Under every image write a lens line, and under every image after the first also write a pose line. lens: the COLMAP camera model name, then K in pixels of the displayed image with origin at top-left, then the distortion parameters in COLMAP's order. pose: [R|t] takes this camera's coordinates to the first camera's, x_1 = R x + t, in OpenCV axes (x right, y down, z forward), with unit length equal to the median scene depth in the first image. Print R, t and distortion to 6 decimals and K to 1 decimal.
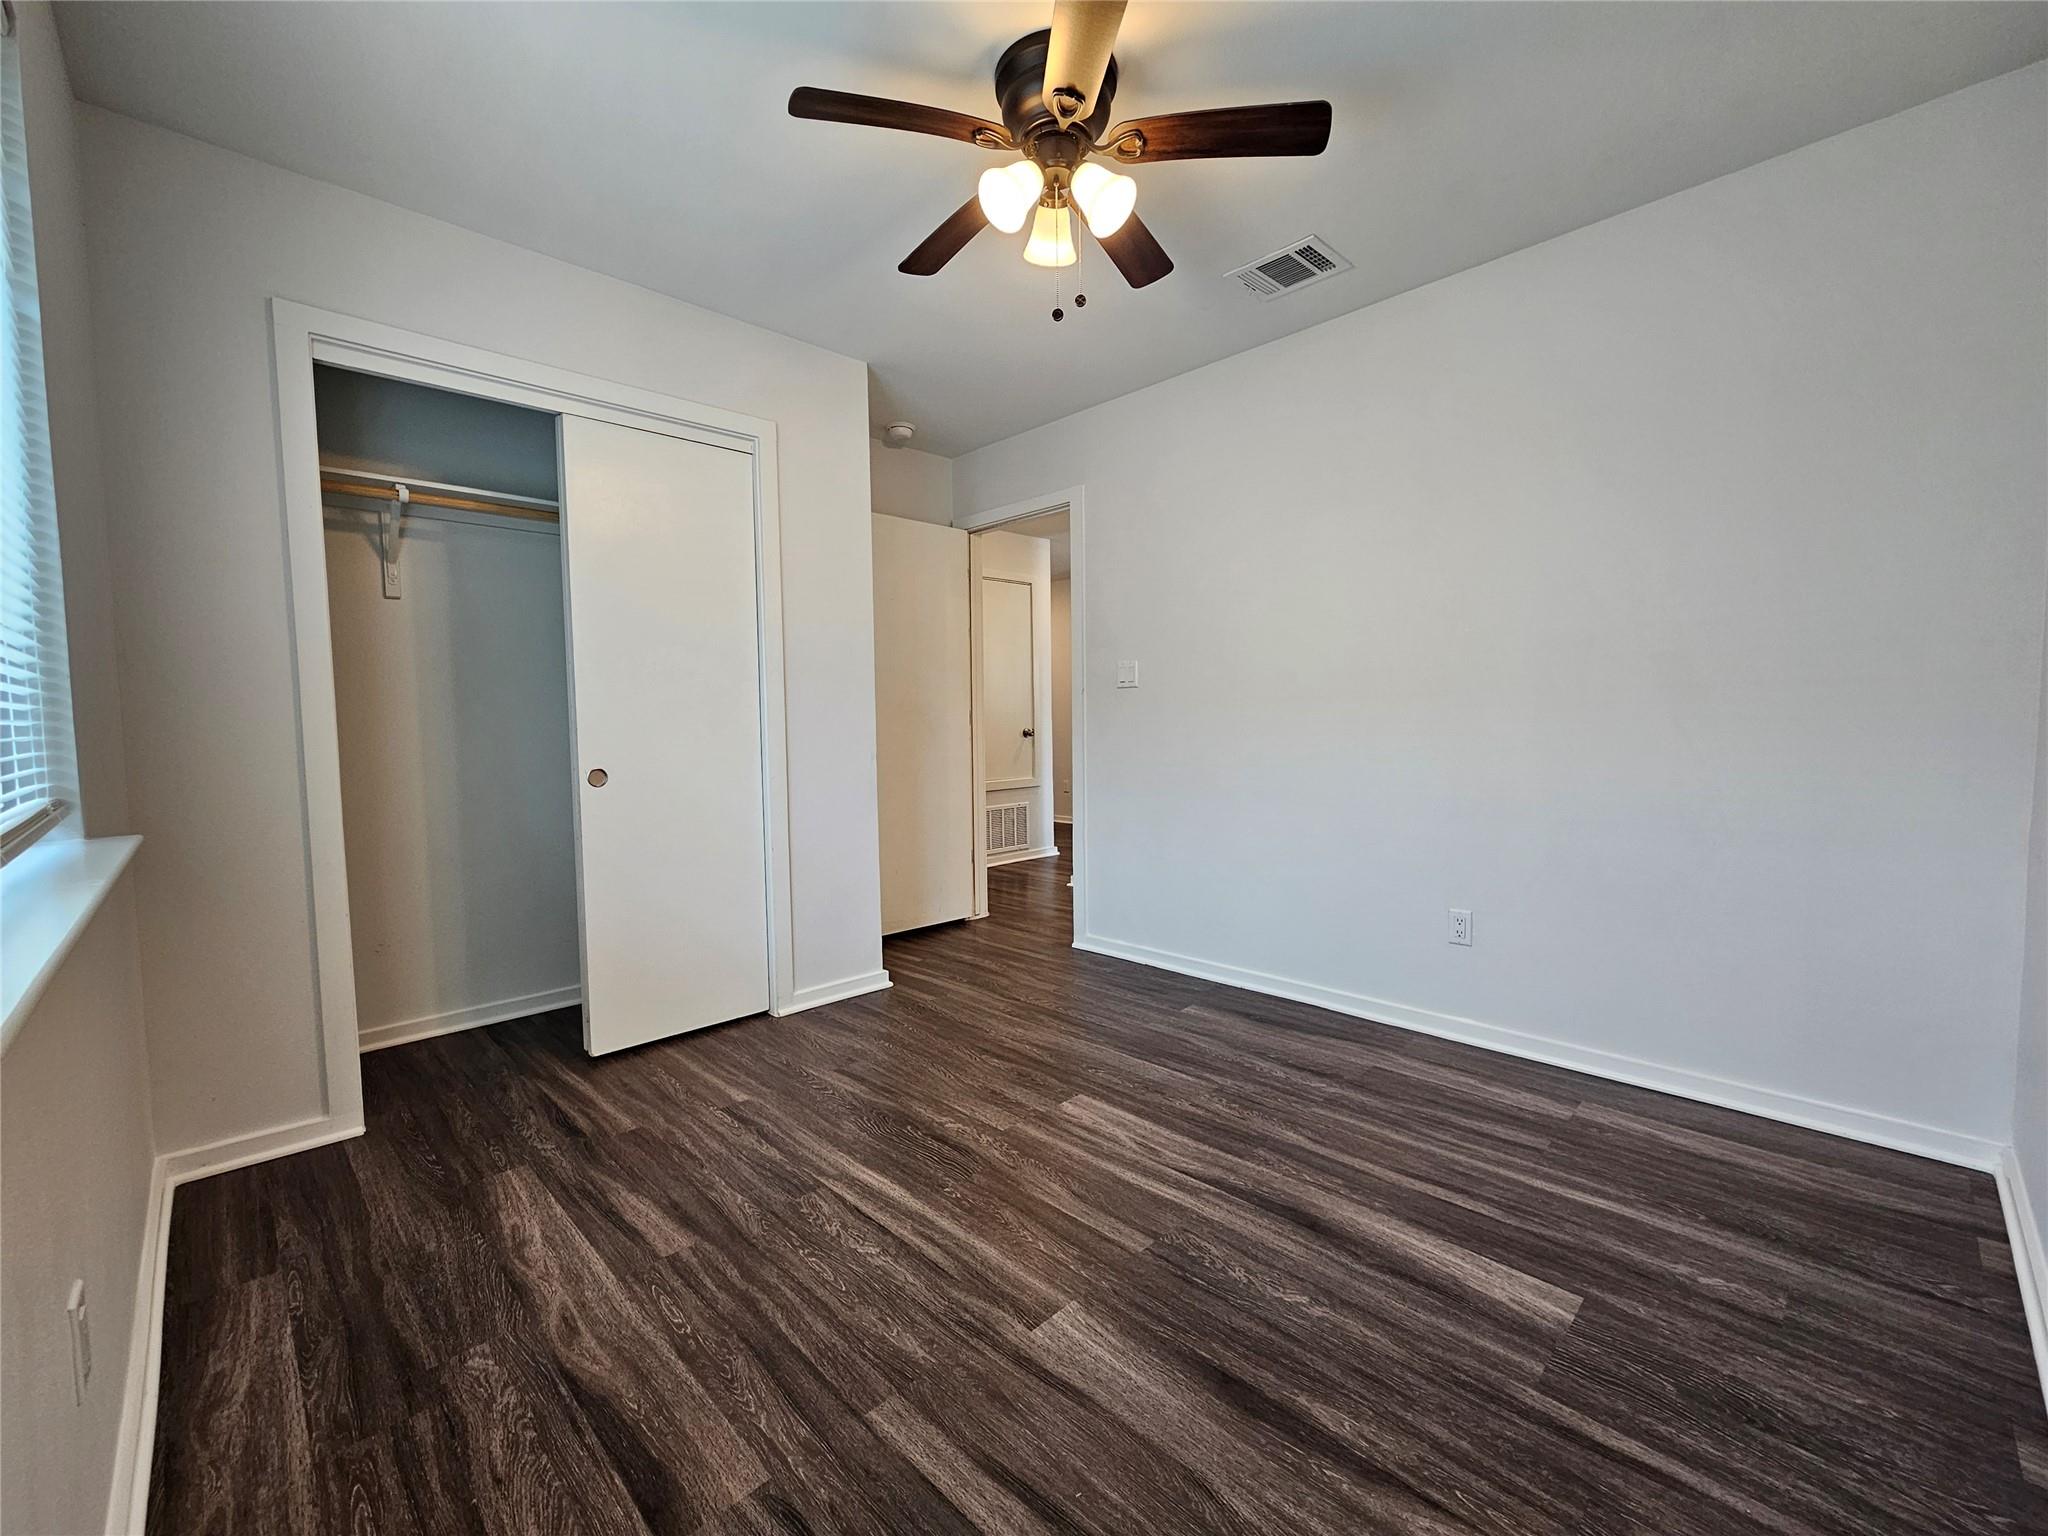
lens RADIAL K [[845.5, 0, 1019.2], [0, 845.5, 772.8], [0, 0, 1]] dist [-0.001235, 0.000084]
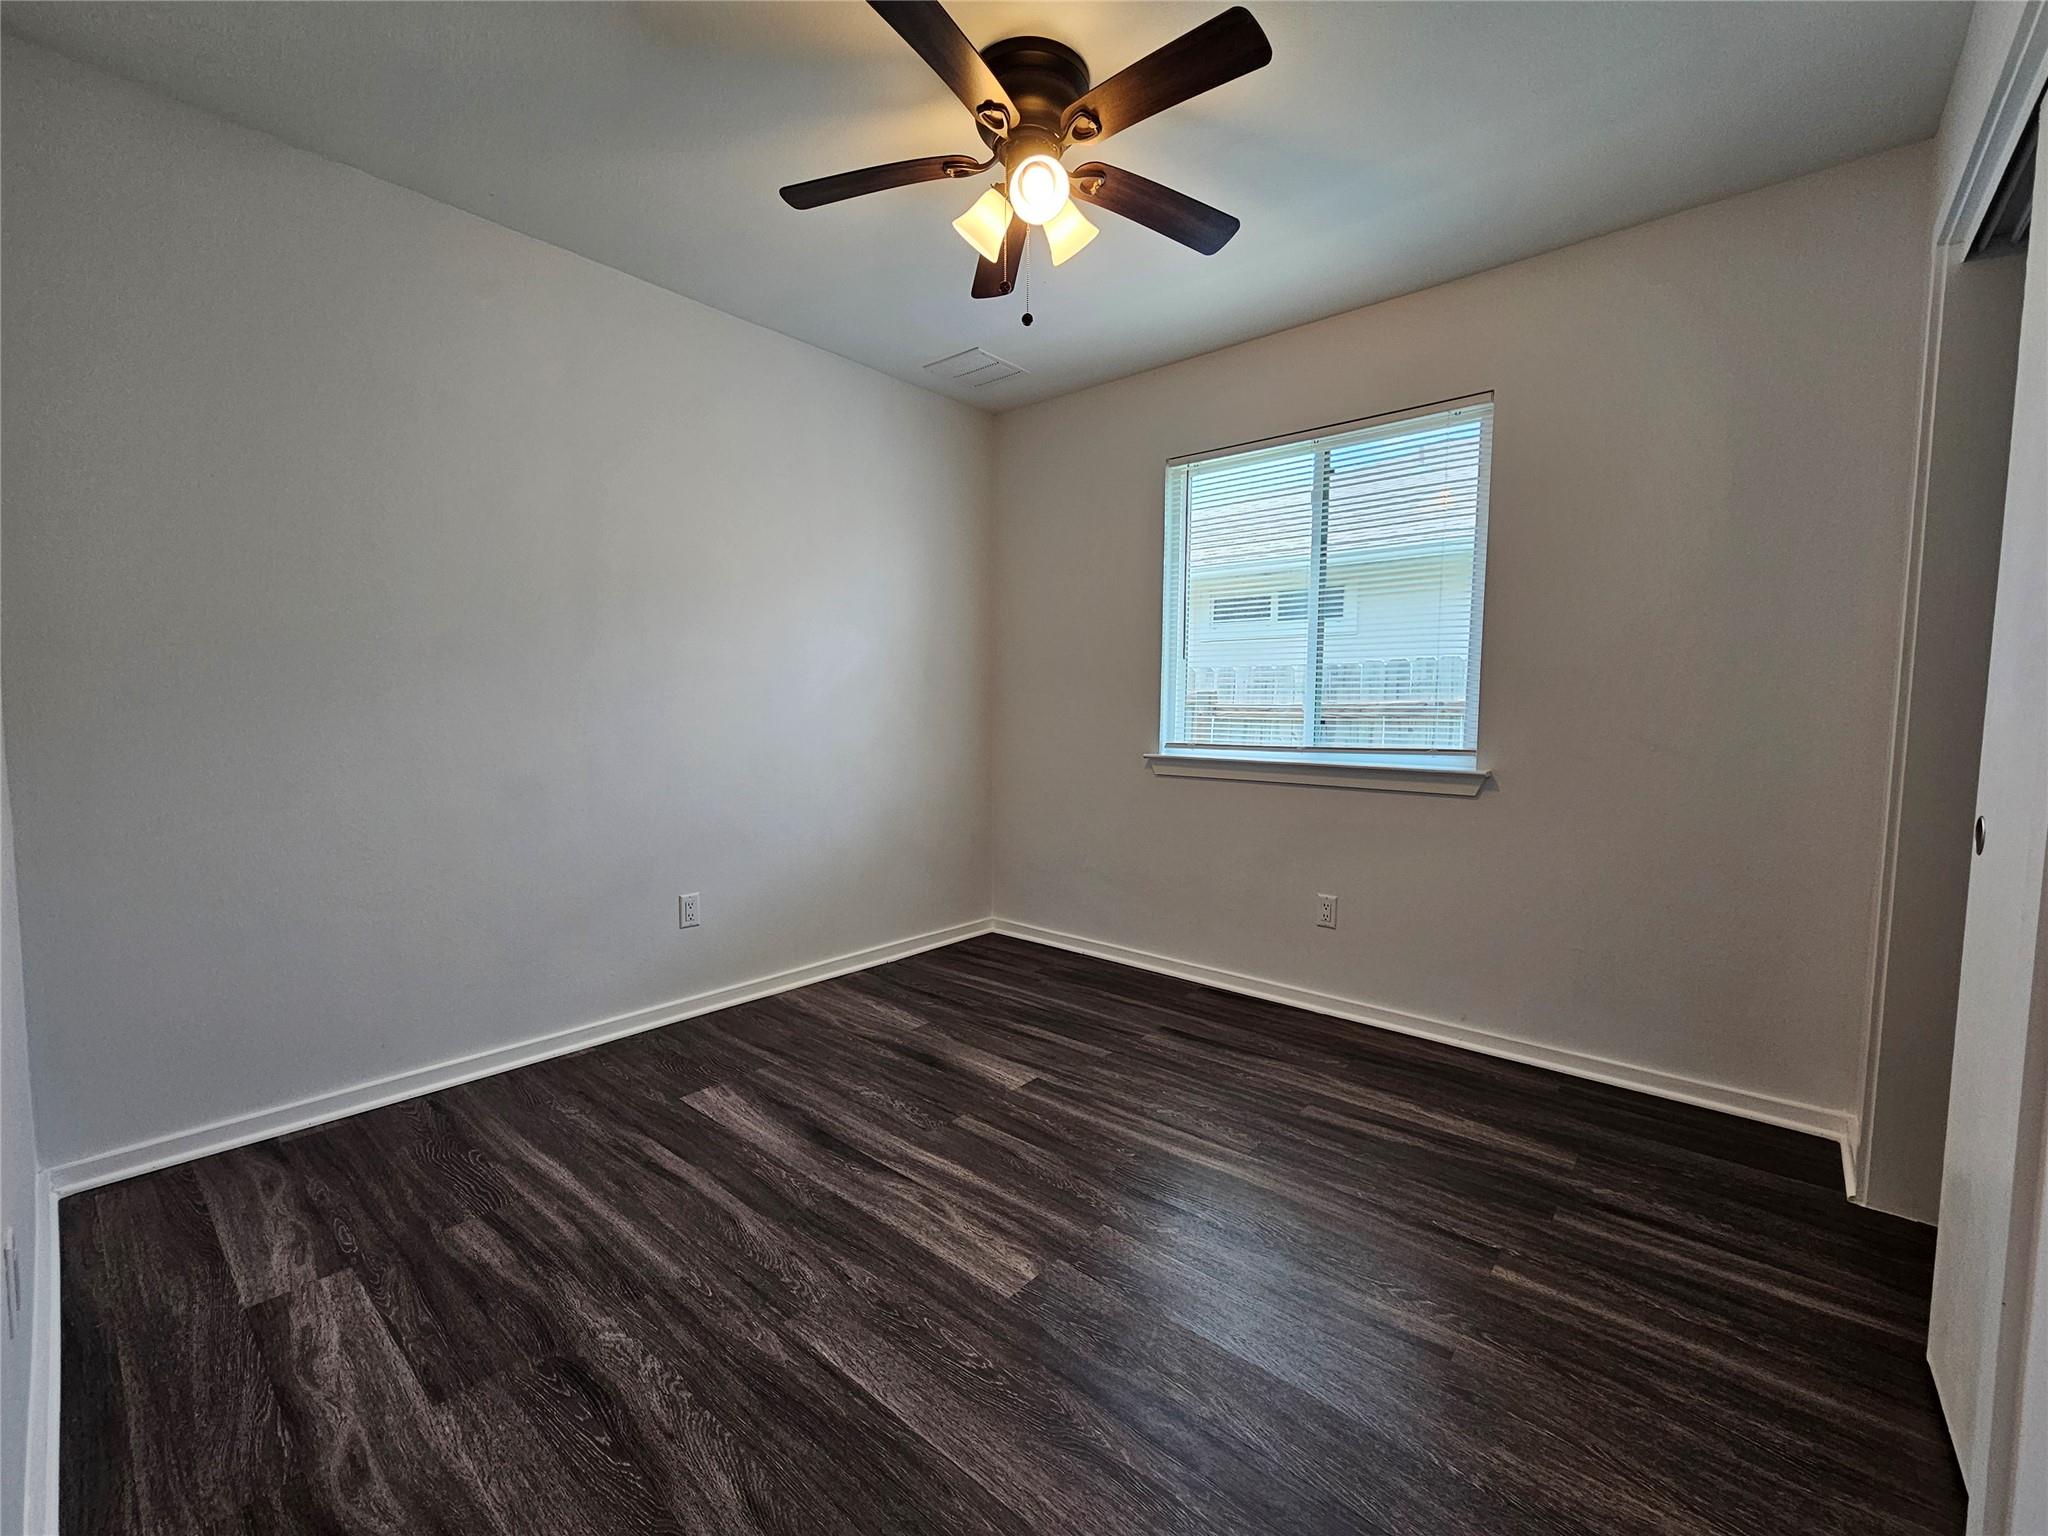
lens RADIAL K [[845.5, 0, 1038.3], [0, 845.5, 758.1], [0, 0, 1]] dist [-0.001235, 0.000084]
pose [[-0.994153, 0.012530, -0.107254, 0.136665], [-0.000671, 0.992510, 0.122163, -0.134250], [0.107982, 0.121520, -0.986698, 1.909295]]
